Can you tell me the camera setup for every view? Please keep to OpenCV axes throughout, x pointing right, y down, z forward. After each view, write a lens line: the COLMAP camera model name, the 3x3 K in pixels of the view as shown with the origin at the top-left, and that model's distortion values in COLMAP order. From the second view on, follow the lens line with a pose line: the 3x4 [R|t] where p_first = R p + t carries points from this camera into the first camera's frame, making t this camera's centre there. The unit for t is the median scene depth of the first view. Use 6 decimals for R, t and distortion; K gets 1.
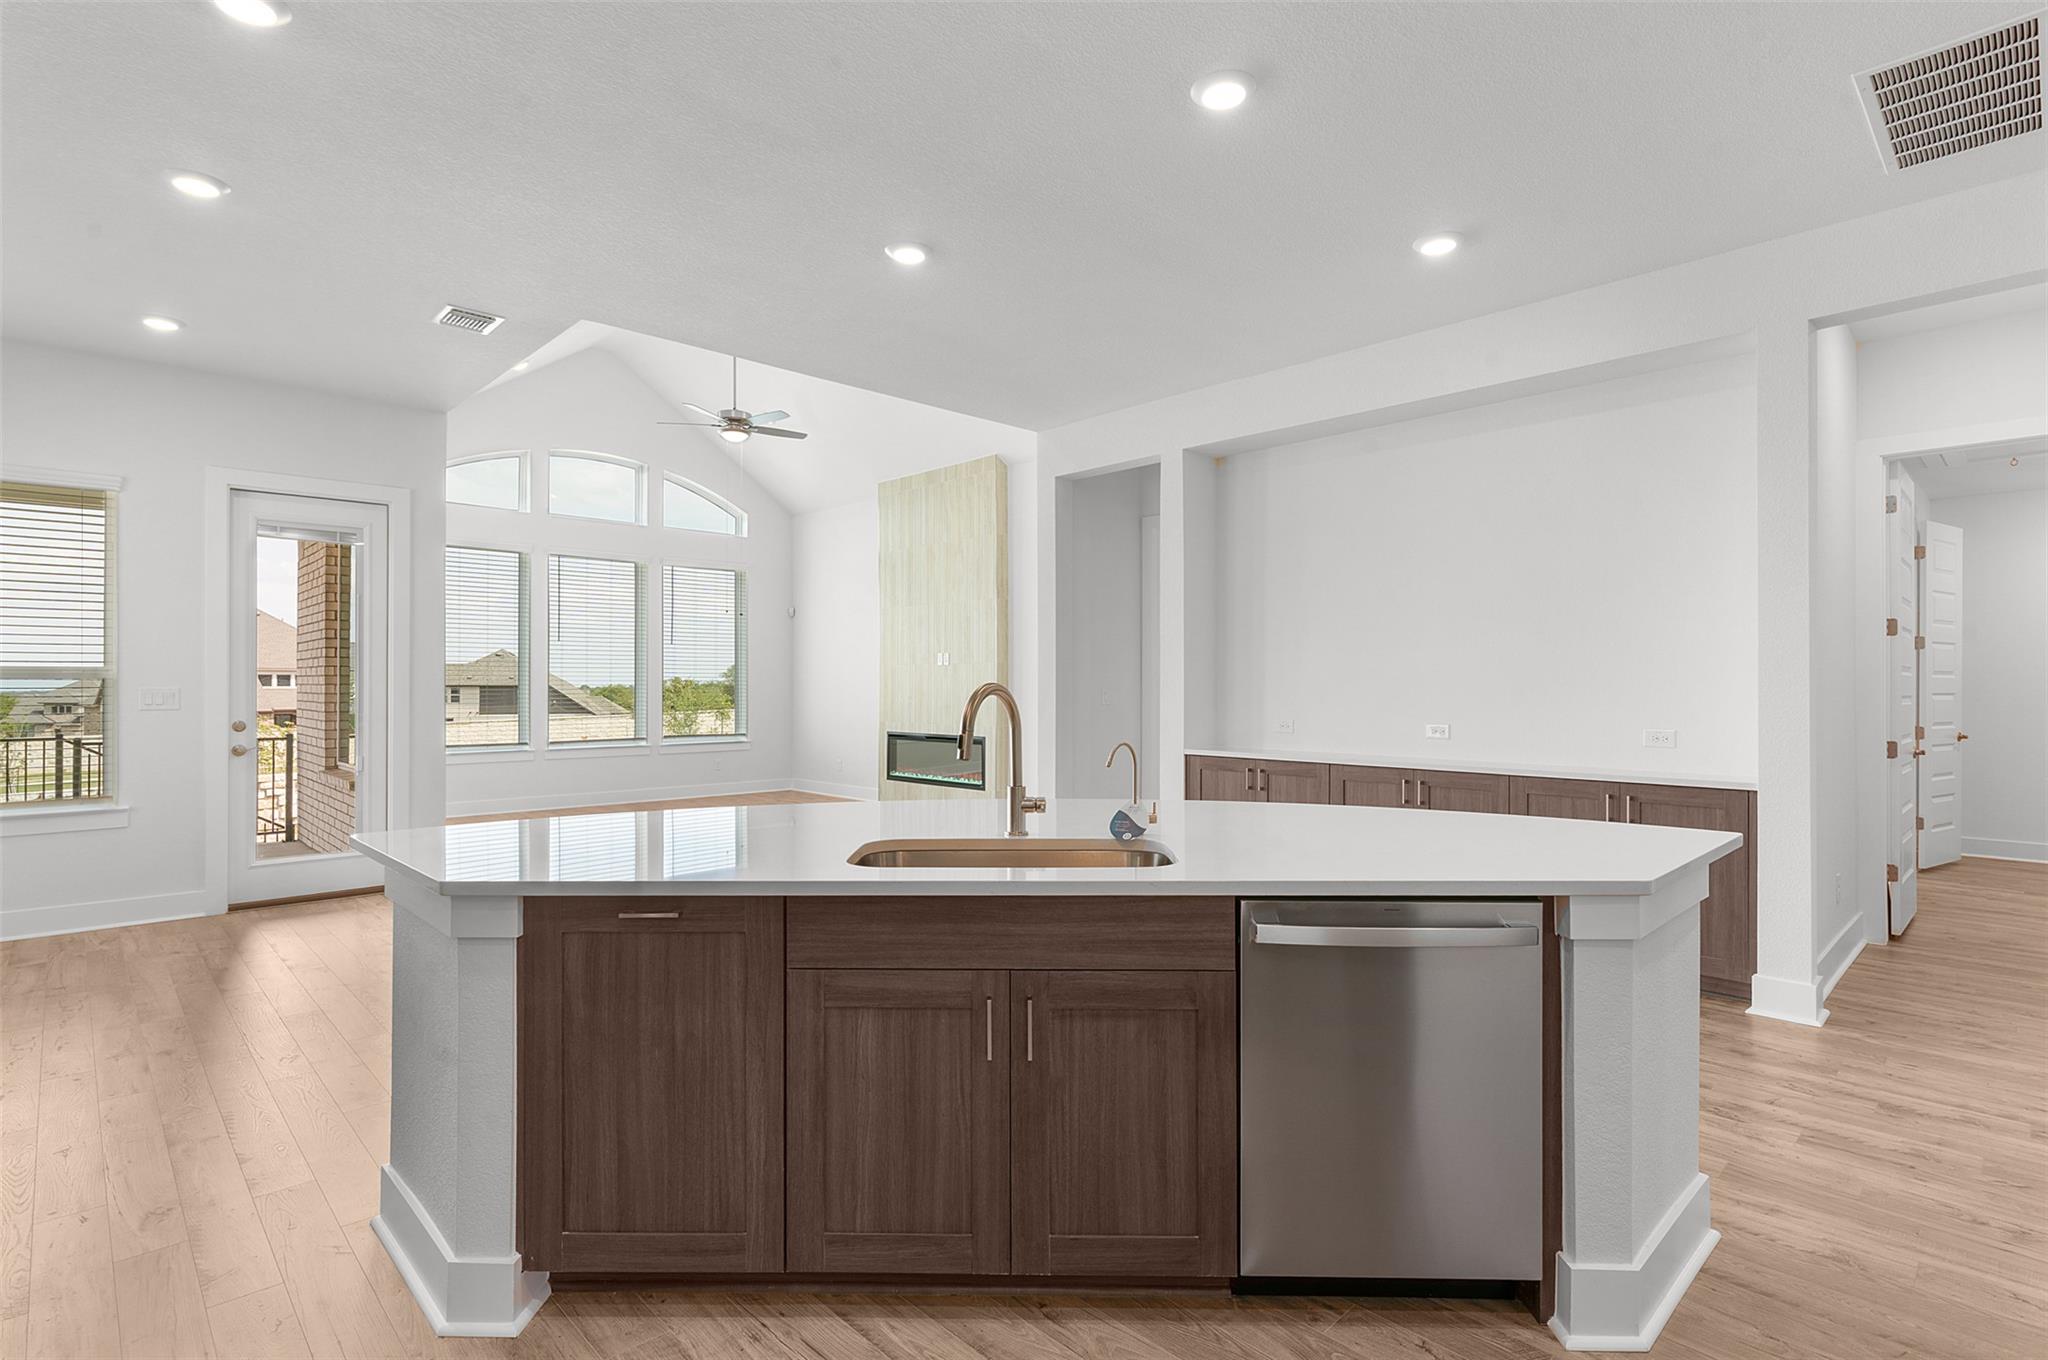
lens RADIAL K [[991.5, 0, 1021.1], [0, 991.5, 682.2], [0, 0, 1]] dist [0.000381, 0.000857]
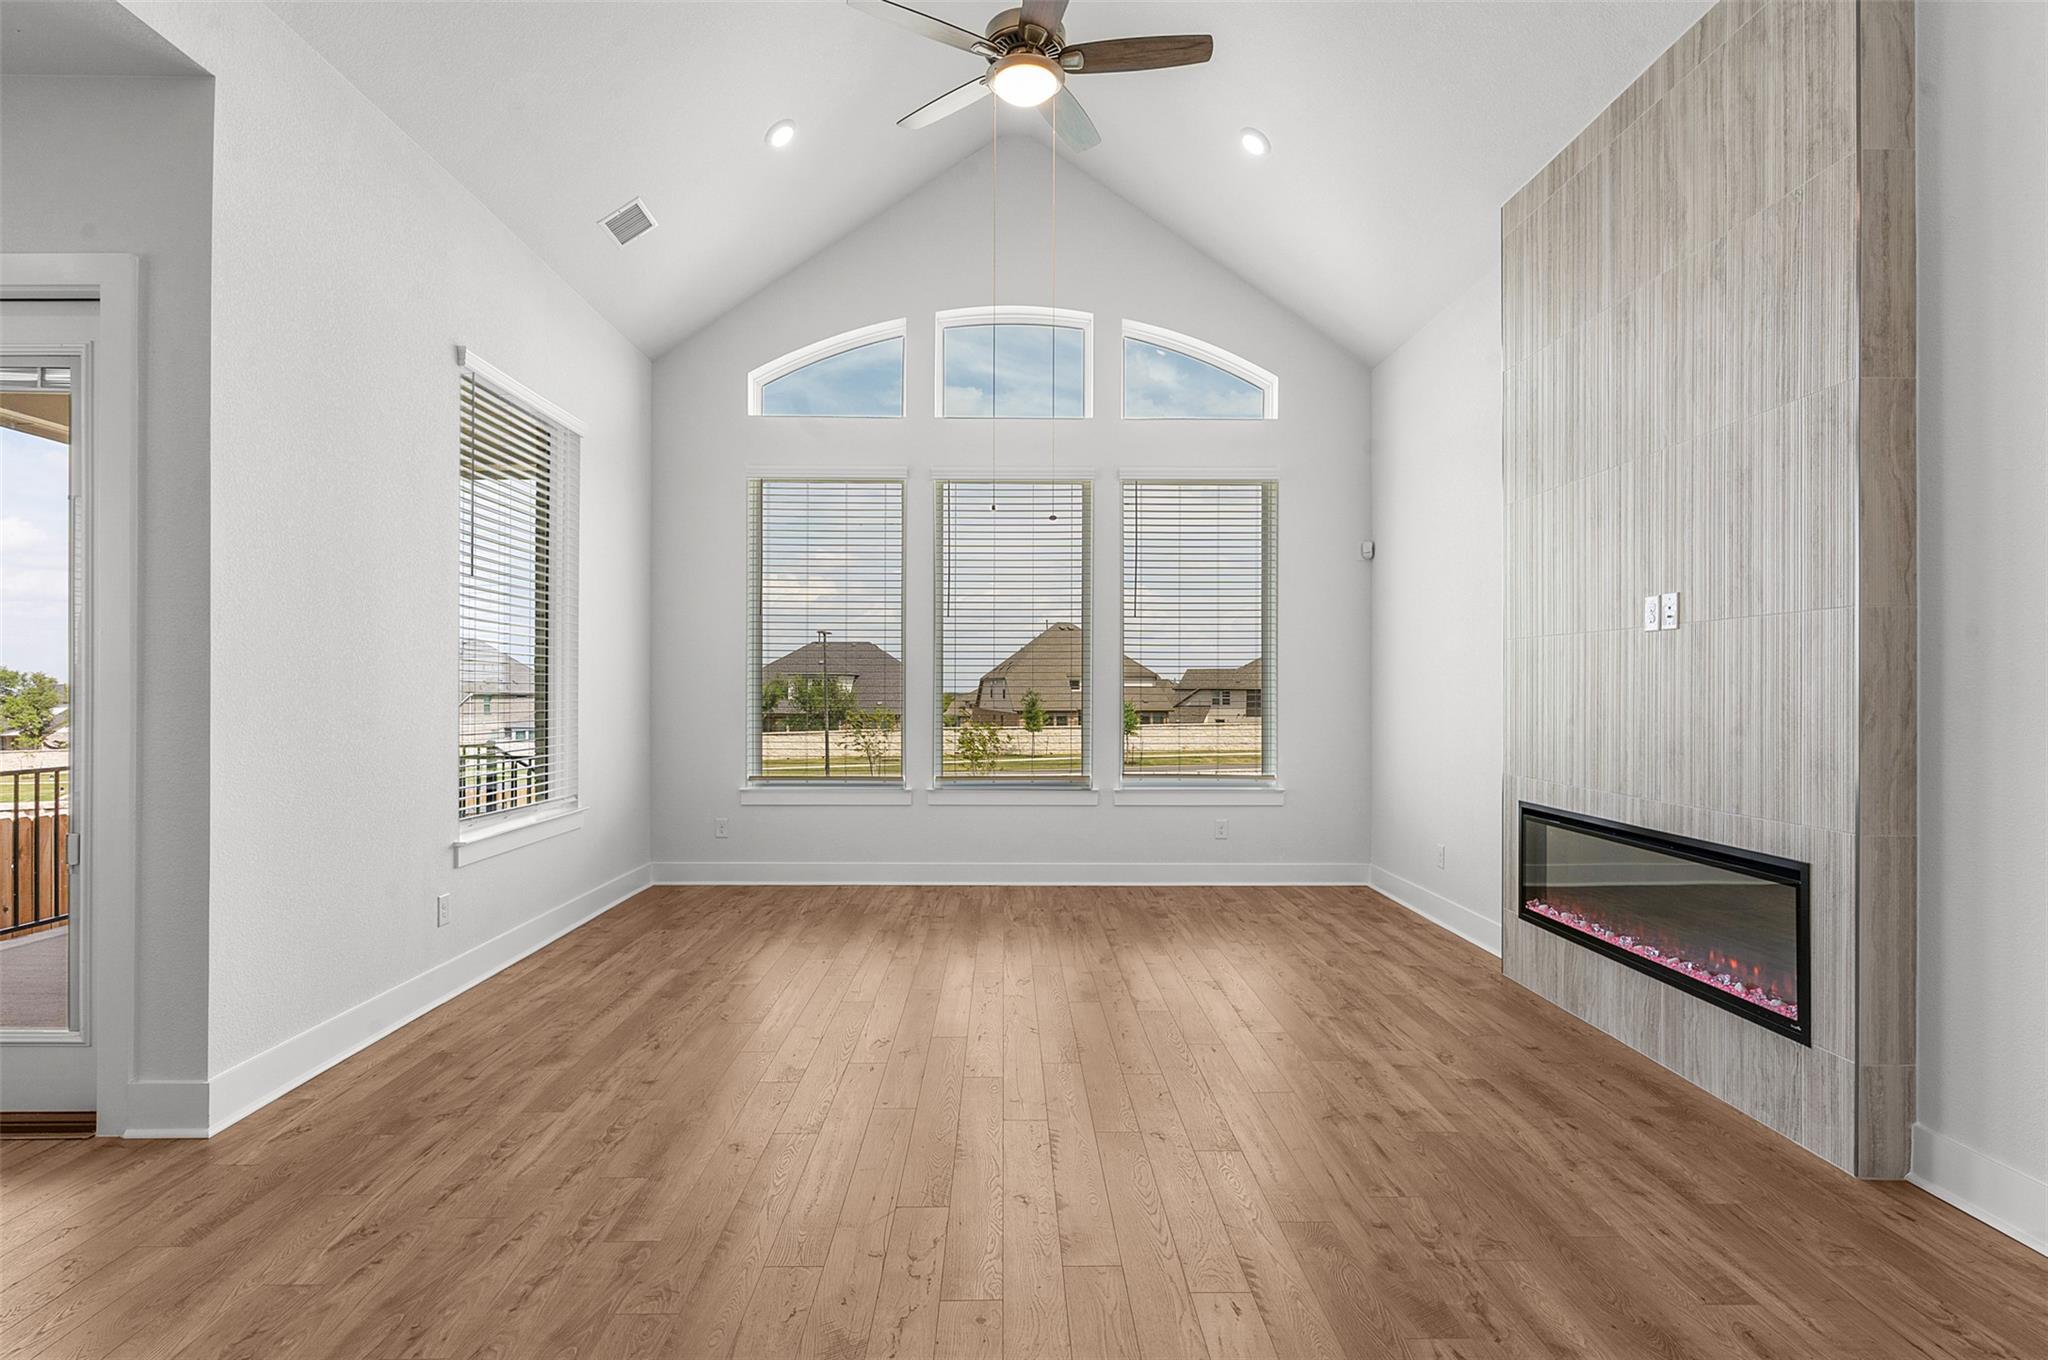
lens RADIAL K [[991.5, 0, 1030.7], [0, 991.5, 684.6], [0, 0, 1]] dist [0.000381, 0.000857]
pose [[0.734608, -0.001281, -0.678490, -0.005812], [0.000460, 0.999999, -0.001389, 0.002227], [0.678491, 0.000708, 0.734608, 0.578977]]
